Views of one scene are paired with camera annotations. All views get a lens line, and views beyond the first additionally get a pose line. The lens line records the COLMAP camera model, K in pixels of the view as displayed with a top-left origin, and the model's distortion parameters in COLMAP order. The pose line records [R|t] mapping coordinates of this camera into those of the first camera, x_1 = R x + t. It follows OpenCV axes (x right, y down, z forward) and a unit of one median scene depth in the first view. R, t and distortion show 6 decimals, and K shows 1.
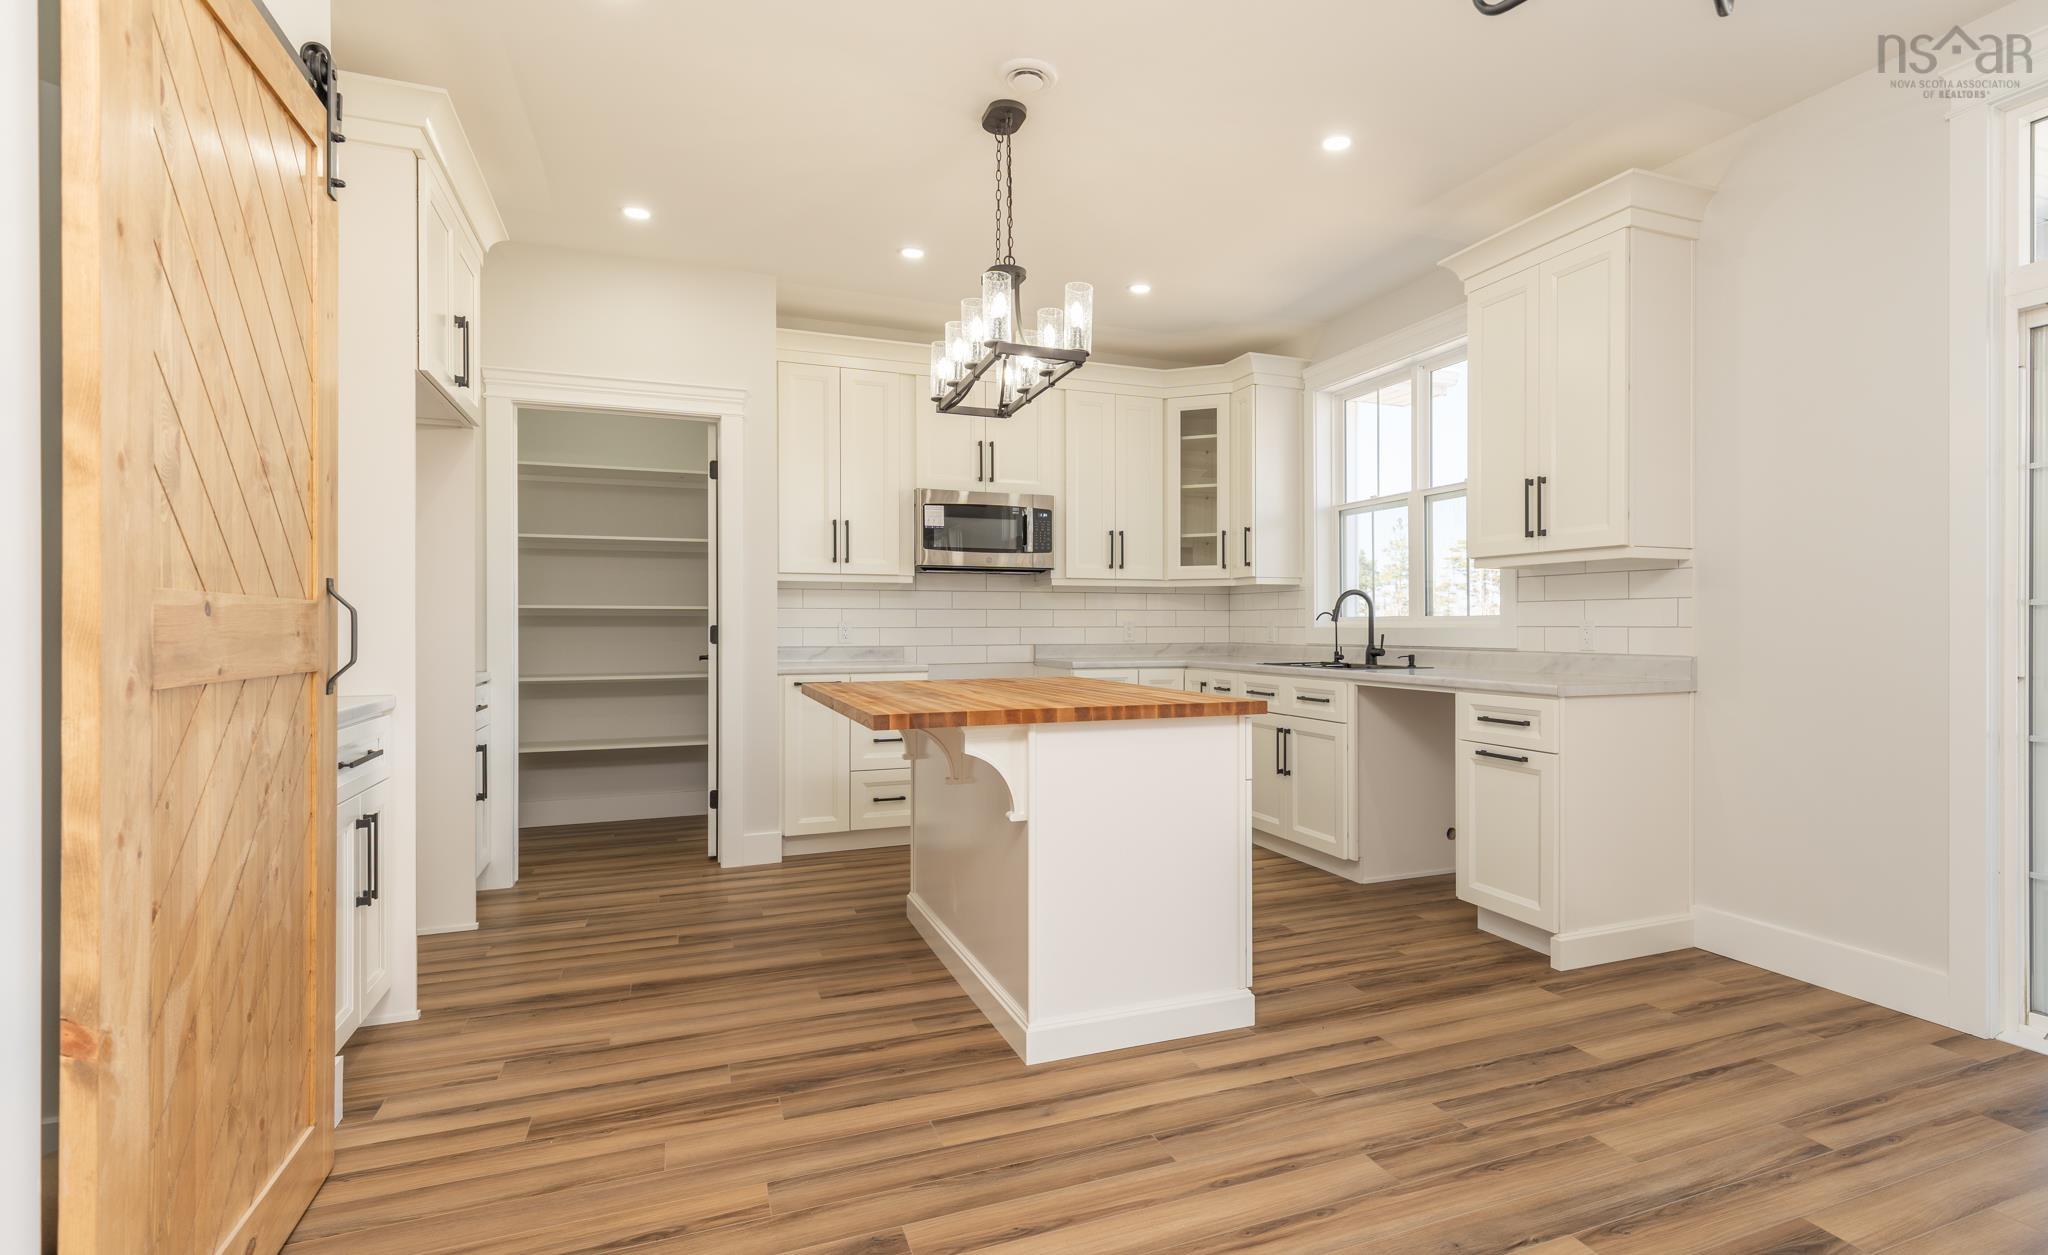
lens RADIAL K [[1038.6, 0, 1024.0], [0, 1038.6, 627.5], [0, 0, 1]] dist [0.005255, -0.000142]
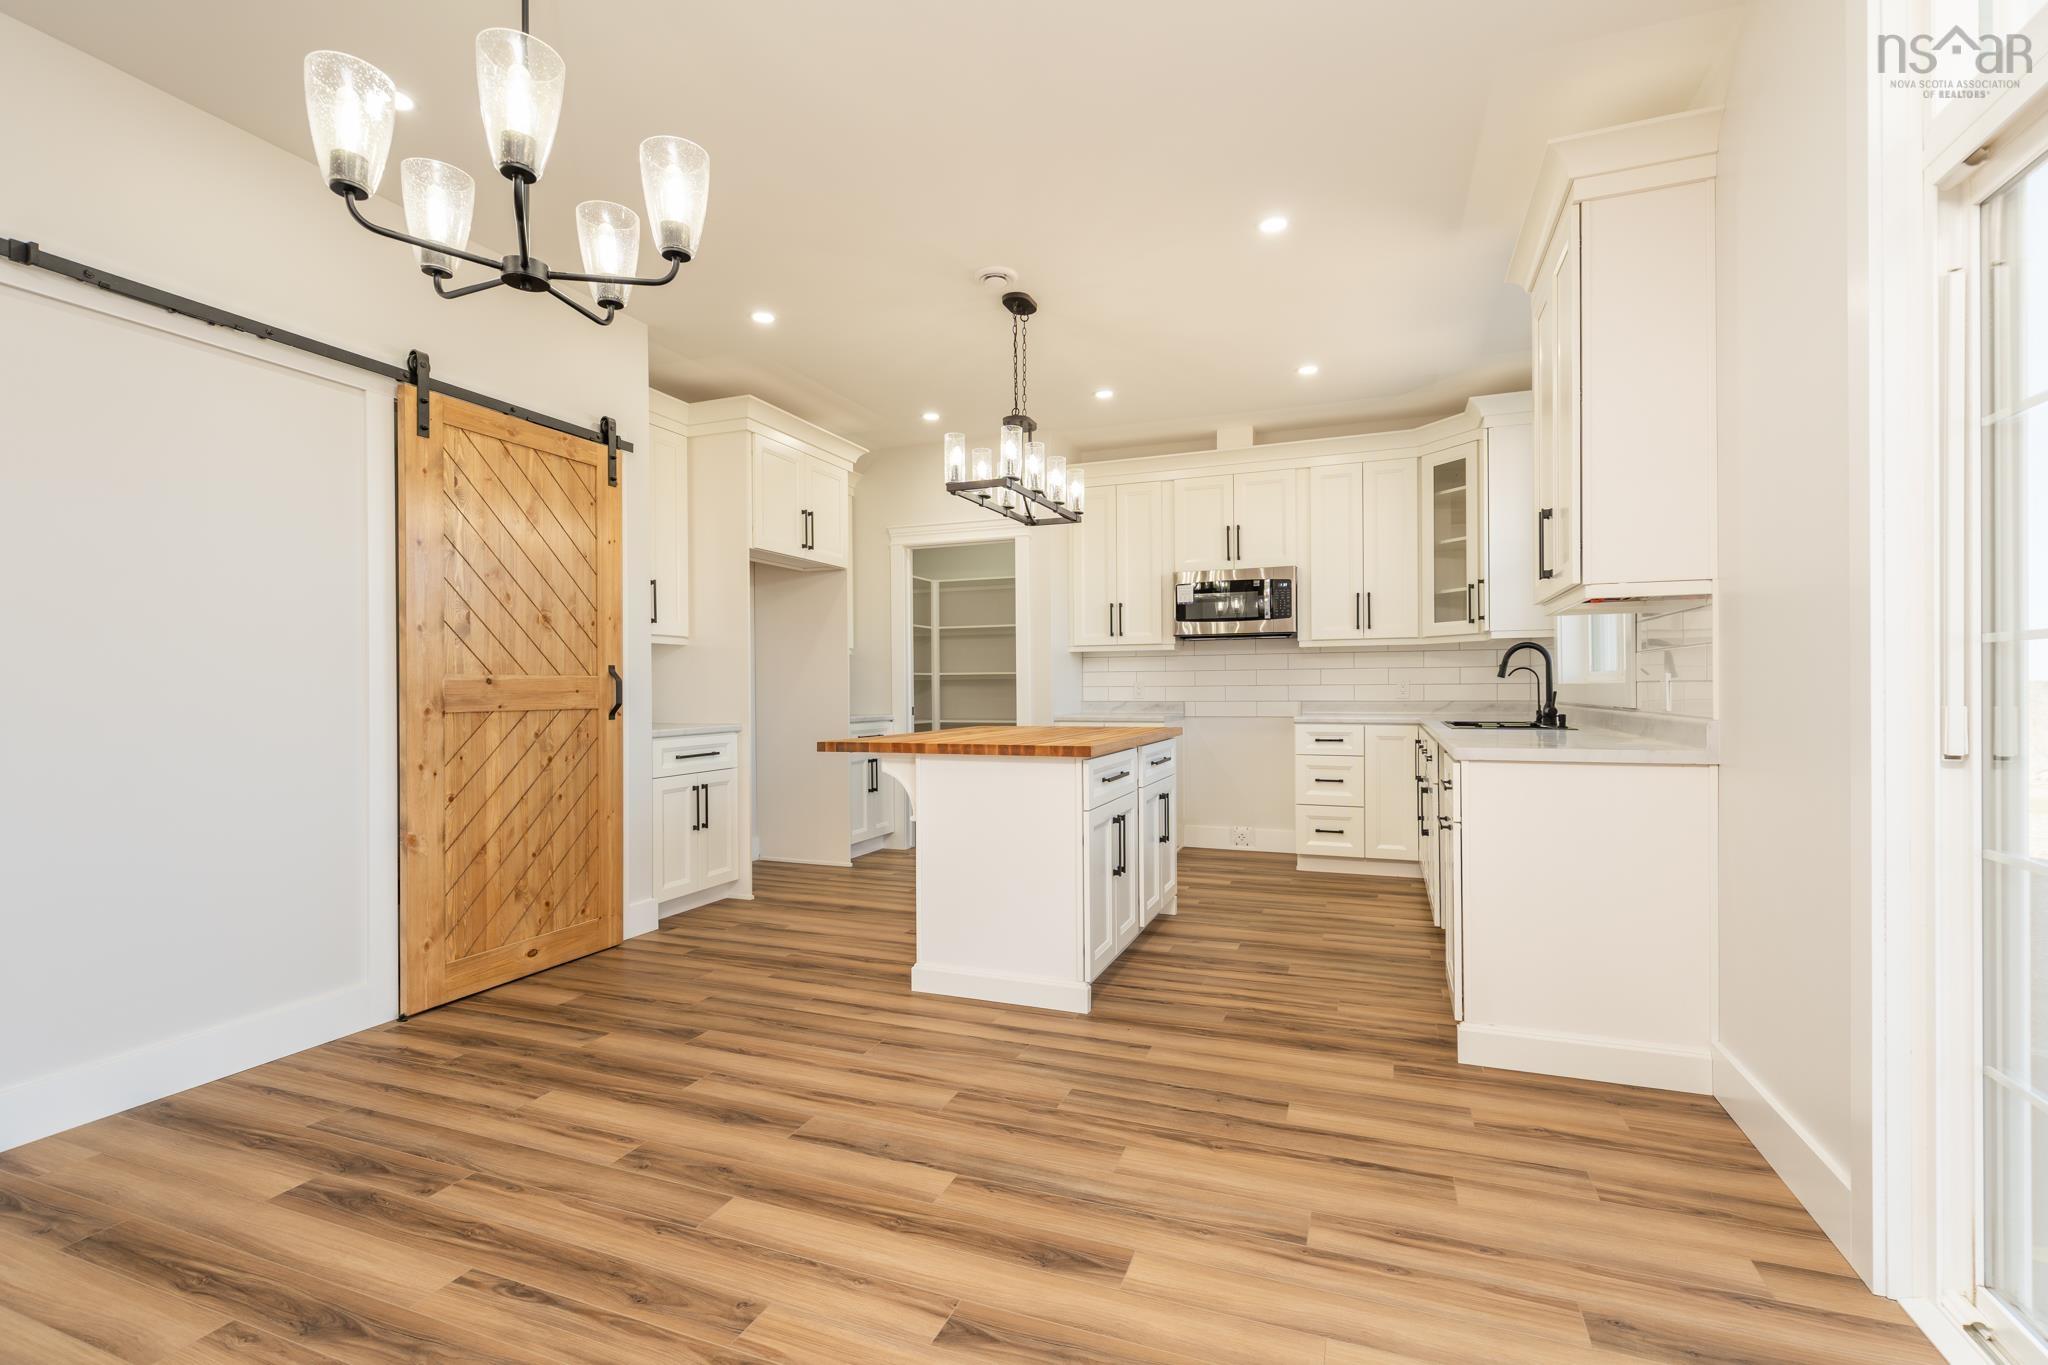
lens RADIAL K [[912.6, 0, 1024.0], [0, 912.6, 682.5], [0, 0, 1]] dist [0.005268, 0.000033]
pose [[0.712141, -0.007694, -0.701994, 0.909188], [0.004919, 0.999970, -0.005969, 0.002441], [0.702019, 0.000798, 0.712158, 0.188203]]
